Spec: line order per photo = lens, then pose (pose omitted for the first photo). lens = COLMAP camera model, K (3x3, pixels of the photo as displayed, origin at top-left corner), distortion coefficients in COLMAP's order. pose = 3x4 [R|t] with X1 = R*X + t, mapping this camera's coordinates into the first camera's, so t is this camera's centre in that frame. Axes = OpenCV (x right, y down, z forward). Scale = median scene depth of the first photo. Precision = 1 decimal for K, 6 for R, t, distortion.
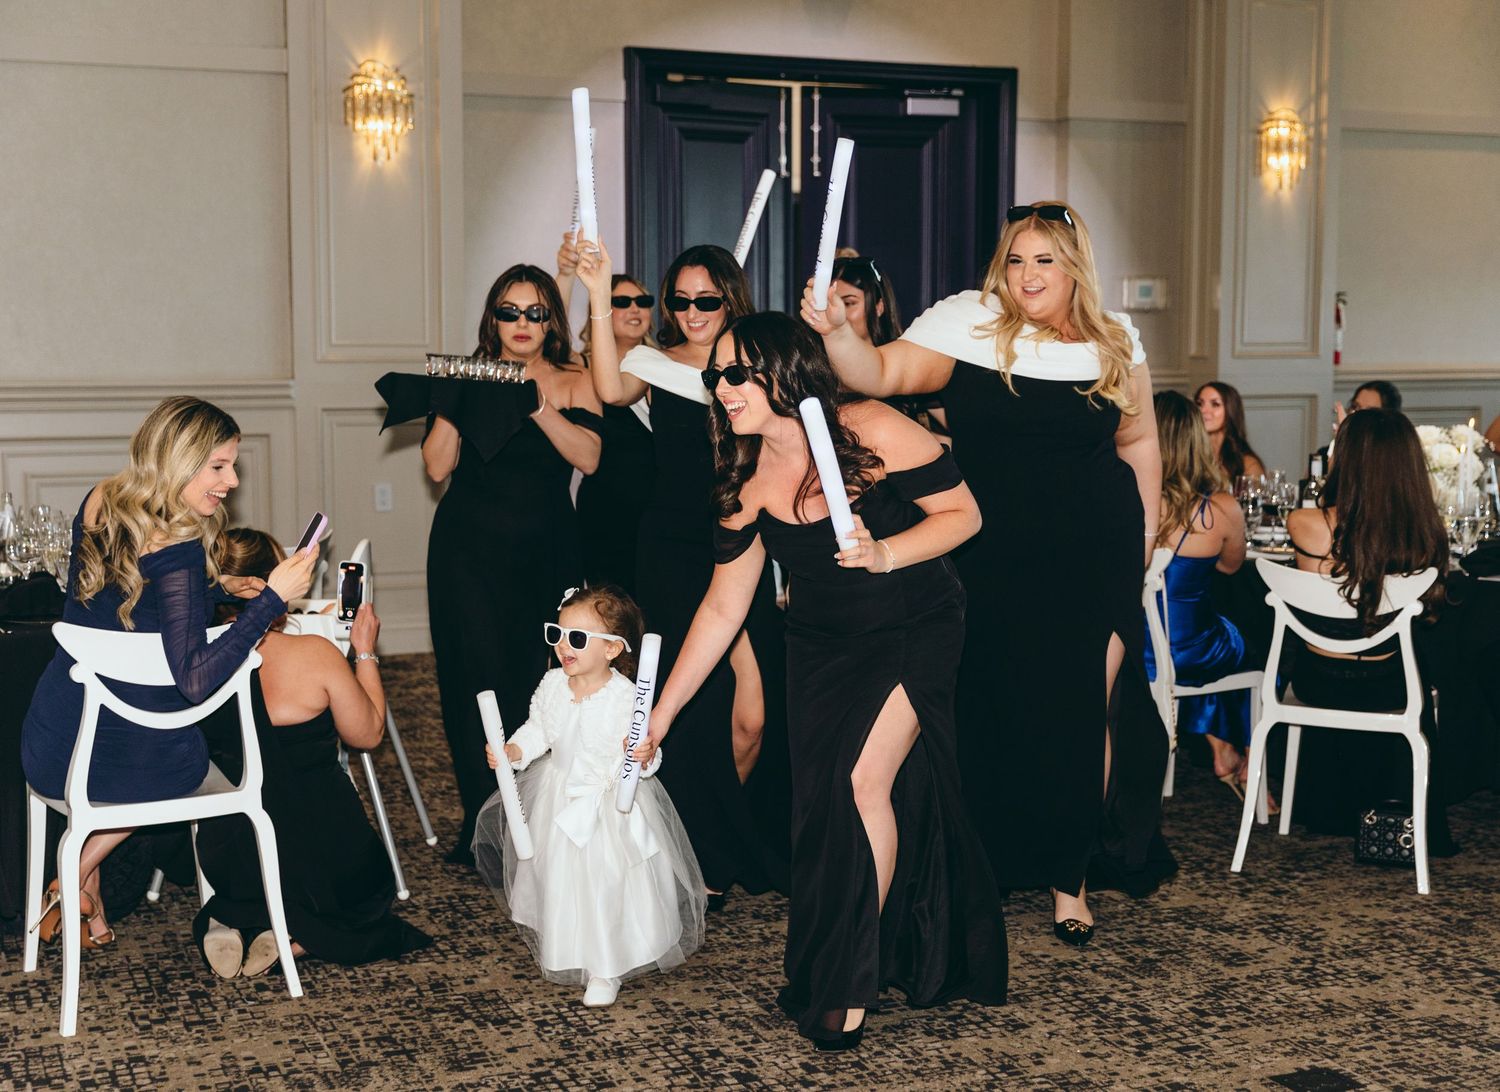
lens RADIAL K [[2019.4, 0, 747.5], [0, 2019.4, 545.1], [0, 0, 1]] dist [0.010304, 0.000000]
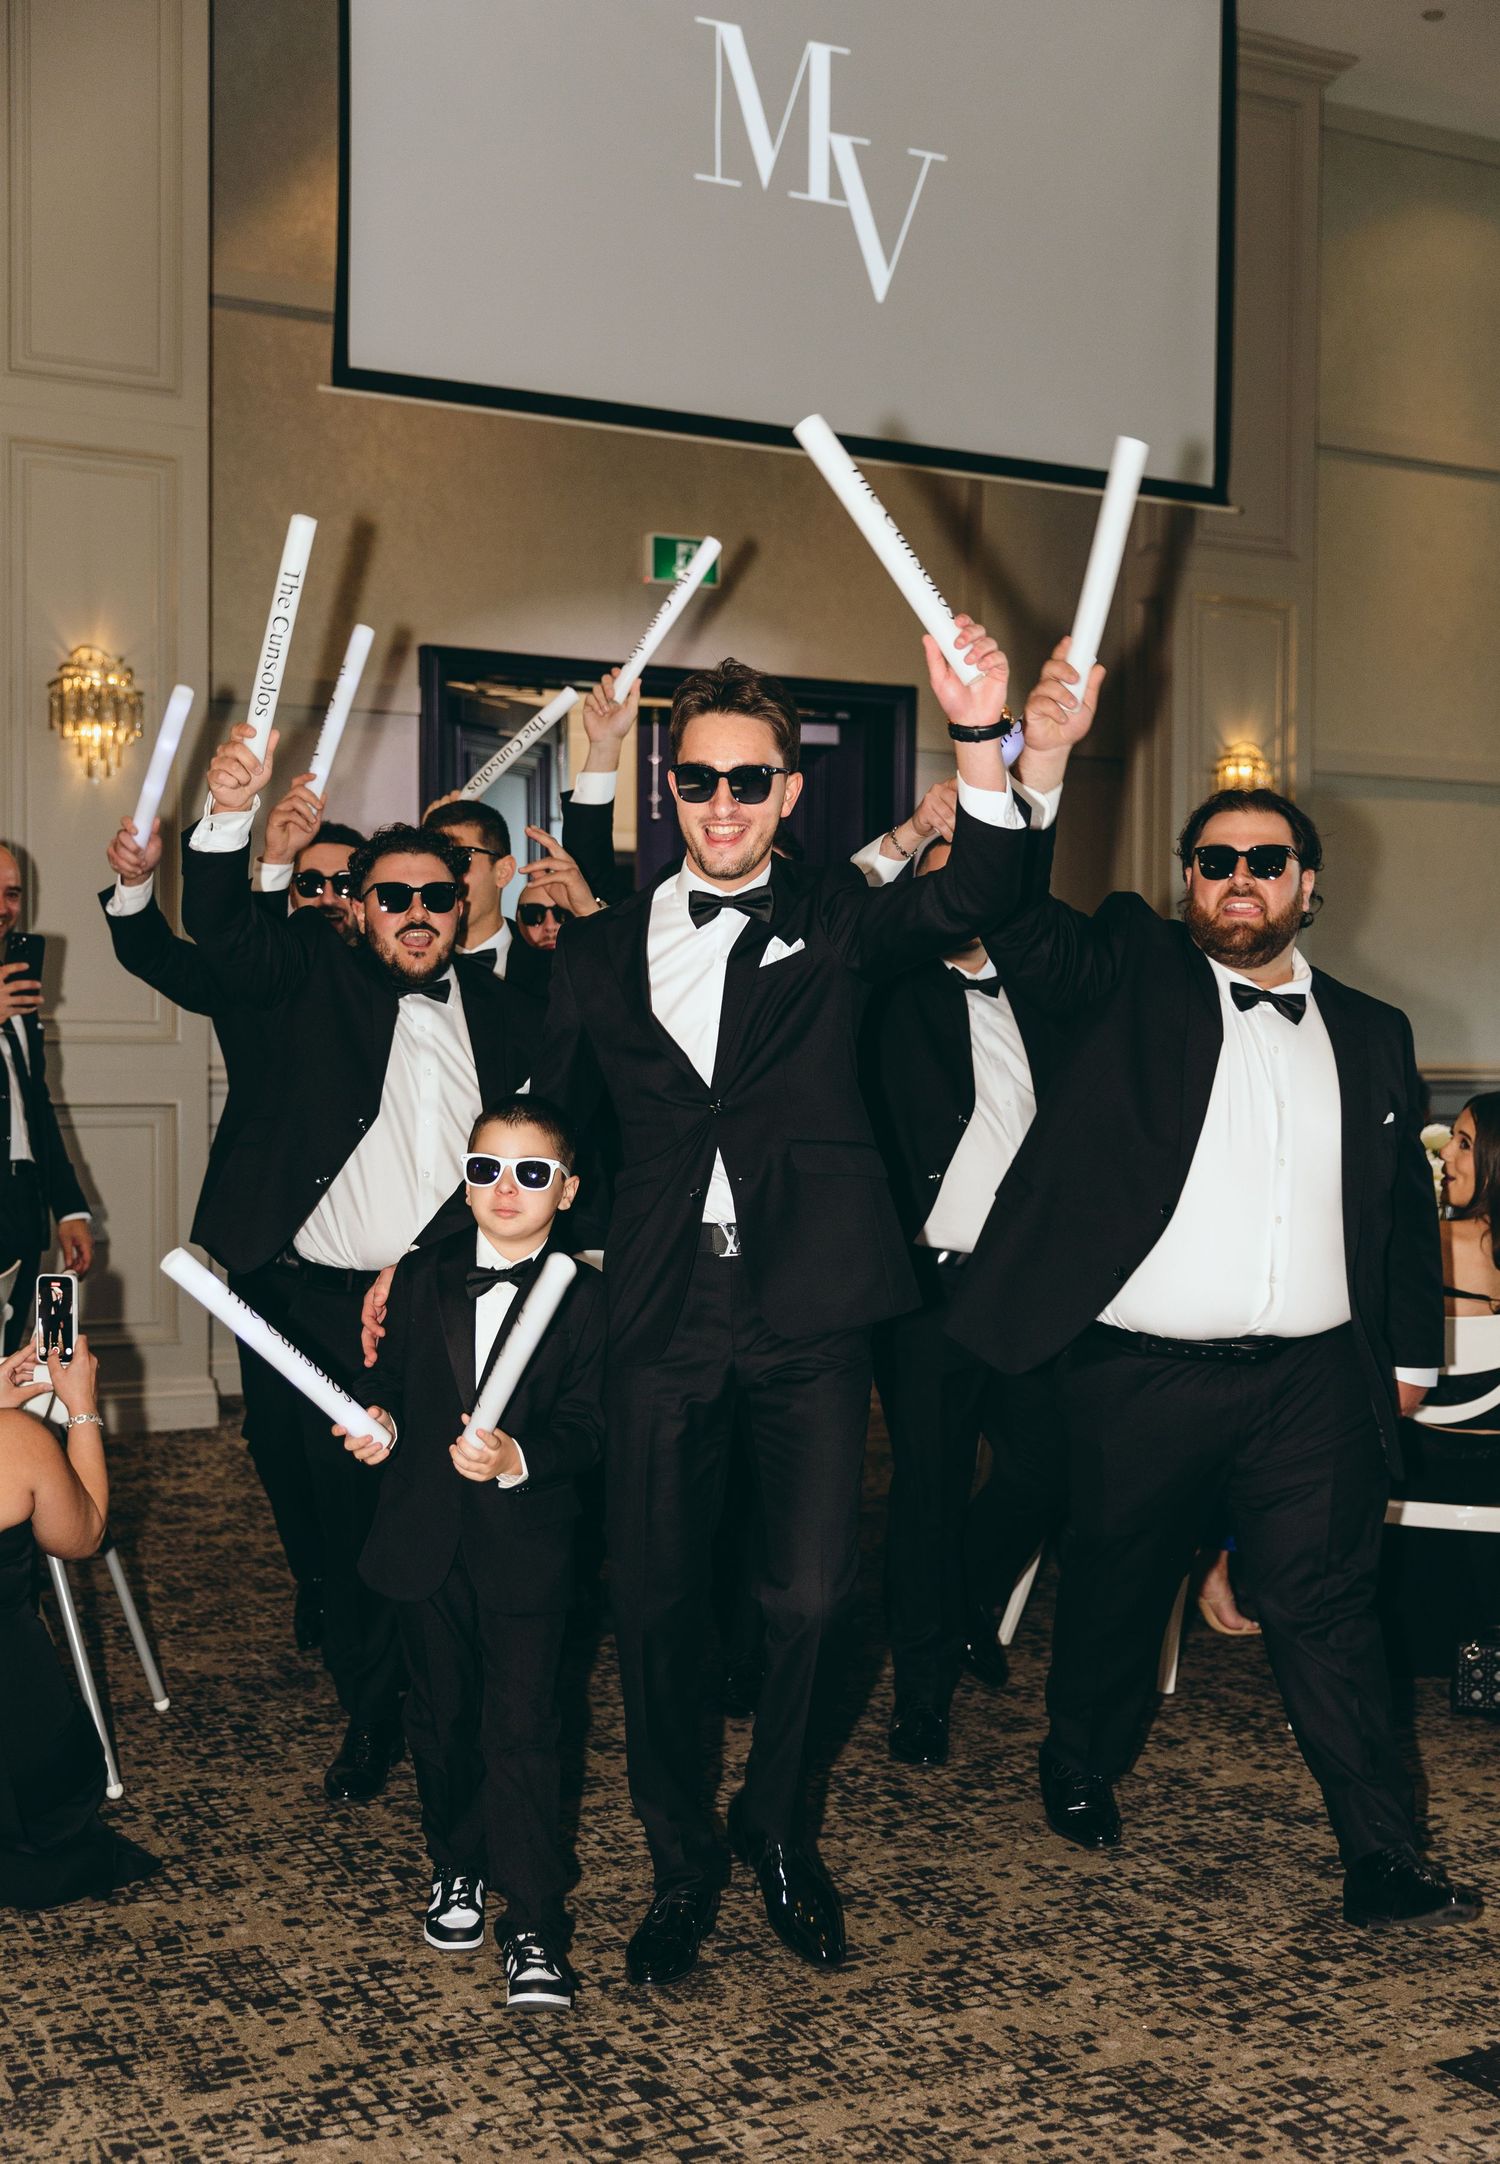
lens RADIAL K [[2469.8, 0, 769.6], [0, 2469.8, 1130.2], [0, 0, 1]] dist [0.005215, 0.000000]
pose [[0.996089, 0.002513, 0.088325, -0.028472], [0.003358, 0.997796, -0.066266, 0.007286], [-0.088297, 0.066303, 0.993885, 0.156422]]
